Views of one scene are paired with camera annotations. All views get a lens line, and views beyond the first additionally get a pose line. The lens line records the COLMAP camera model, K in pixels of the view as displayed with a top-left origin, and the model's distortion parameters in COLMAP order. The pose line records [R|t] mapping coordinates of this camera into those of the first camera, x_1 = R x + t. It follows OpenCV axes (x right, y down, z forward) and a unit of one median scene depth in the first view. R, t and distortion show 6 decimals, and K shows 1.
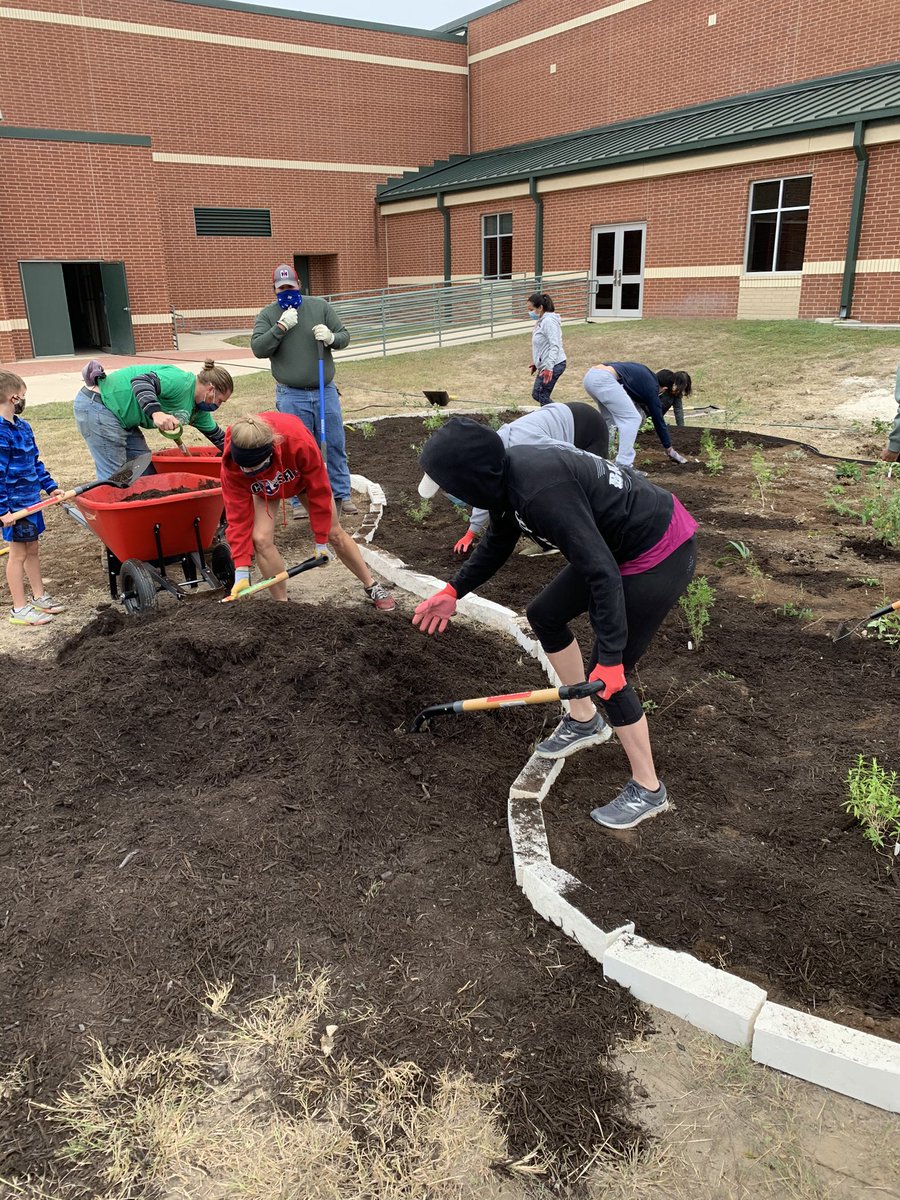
lens RADIAL K [[935.2, 0, 428.8], [0, 935.2, 598.1], [0, 0, 1]] dist [0.006156, -0.003256]
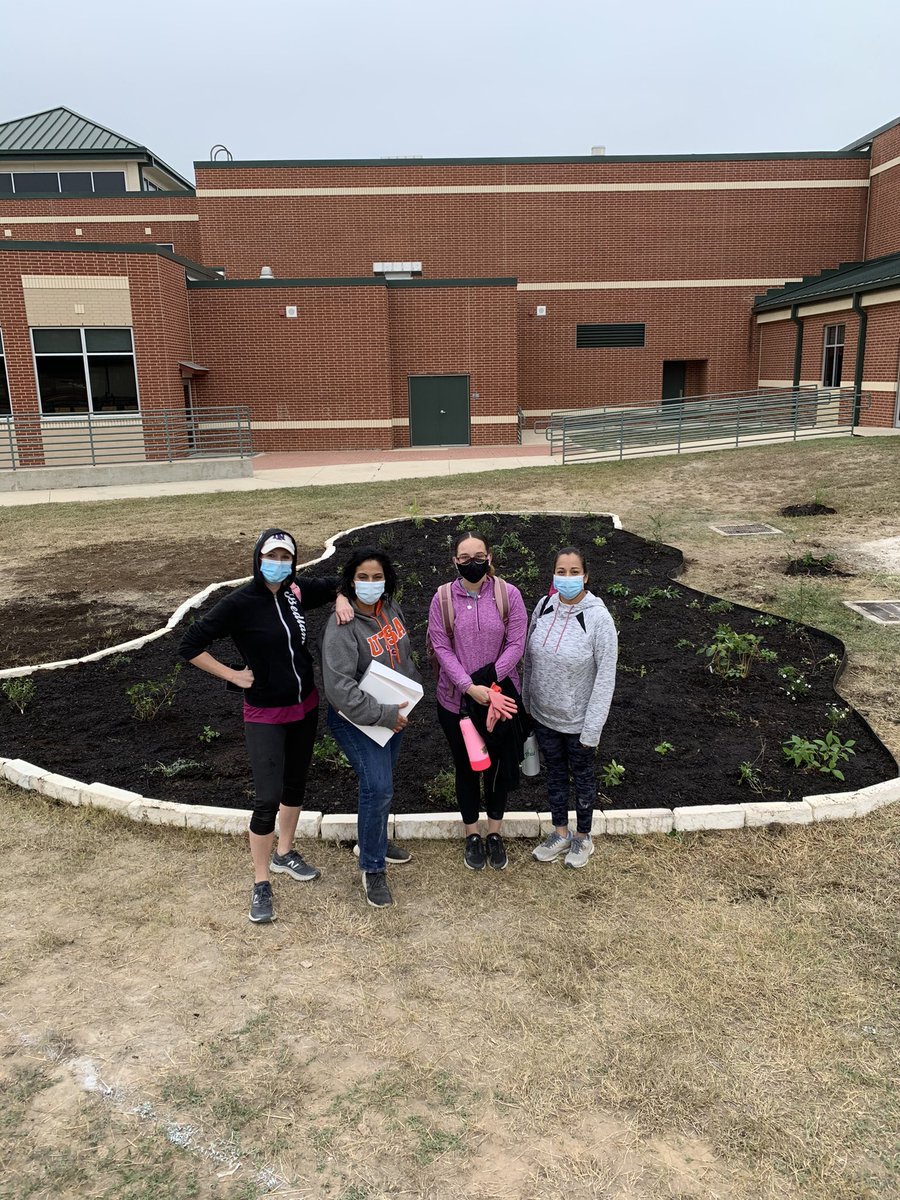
lens RADIAL K [[920.5, 0, 450.0], [0, 920.5, 600.0], [0, 0, 1]] dist [0.006548, -0.001433]
pose [[0.843614, 0.131207, -0.520673, 0.329022], [-0.167126, 0.985681, -0.022396, -0.019335], [0.510279, 0.105912, 0.853463, -0.063989]]
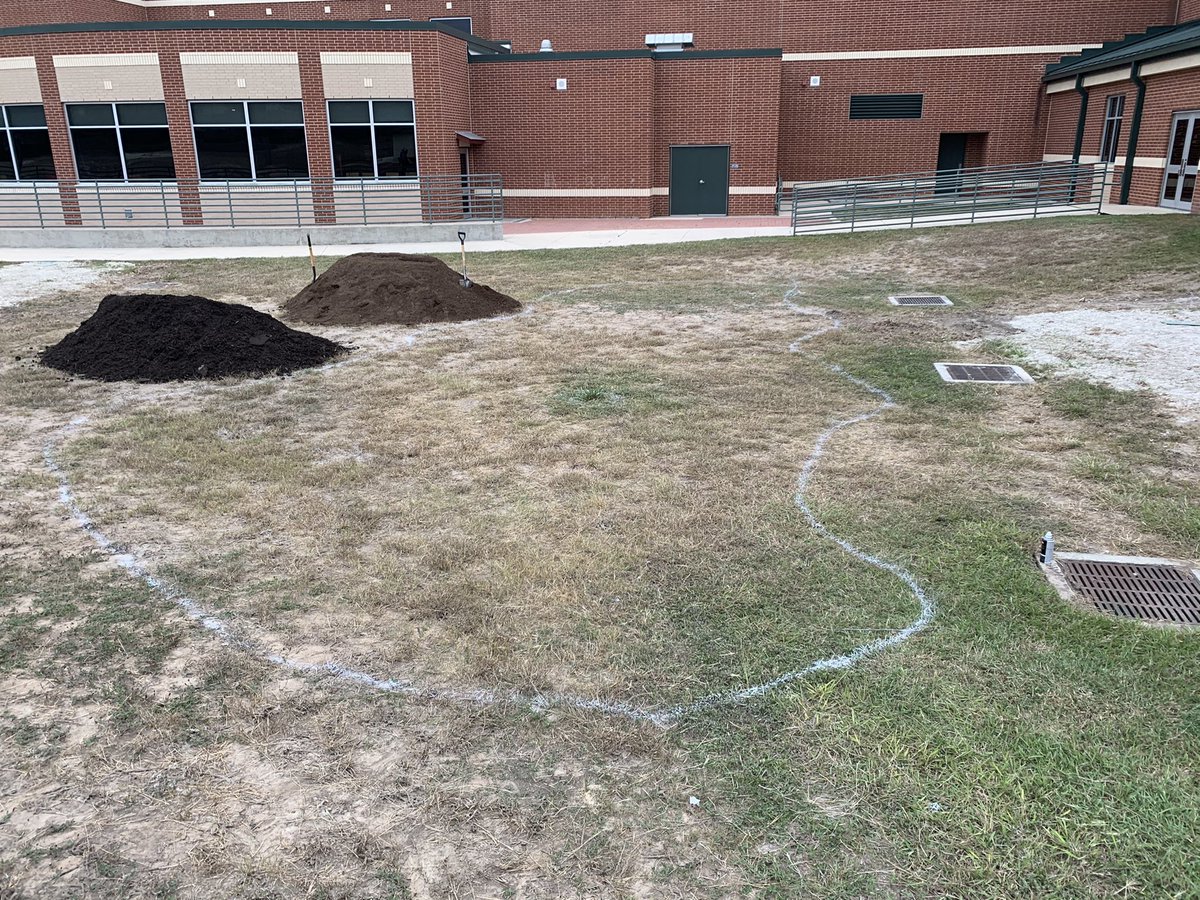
lens RADIAL K [[914.9, 0, 589.4], [0, 914.9, 445.6], [0, 0, 1]] dist [0.007788, 0.000116]
pose [[0.719903, 0.226979, -0.655911, 0.452110], [-0.222796, 0.970577, 0.091337, -0.021131], [0.657344, 0.080381, 0.749291, -0.068036]]
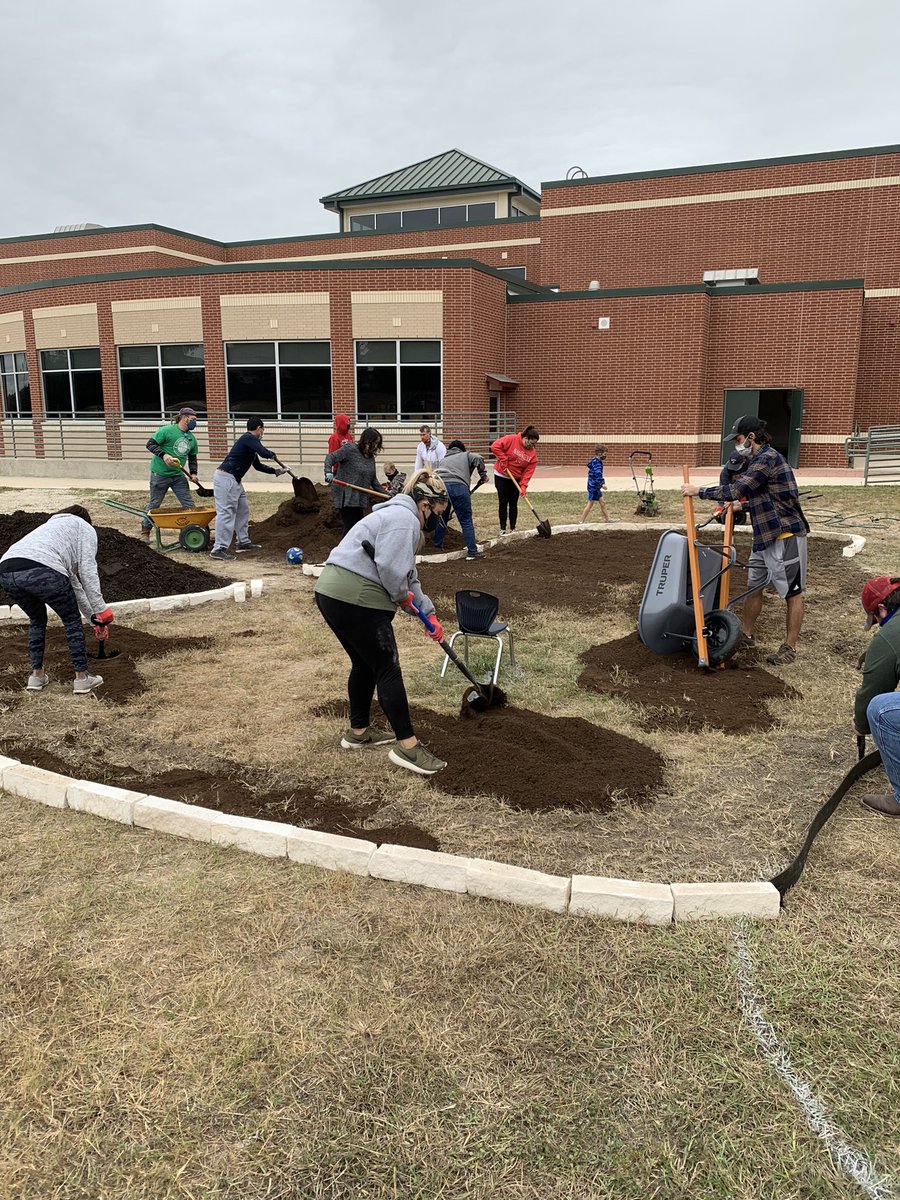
lens RADIAL K [[906.2, 0, 450.0], [0, 906.2, 600.0], [0, 0, 1]] dist [0.057220, -0.101834]
pose [[0.536749, 0.187423, -0.822662, 0.395452], [-0.275947, 0.960391, 0.038758, -0.034378], [0.797341, 0.206208, 0.567208, 0.073629]]
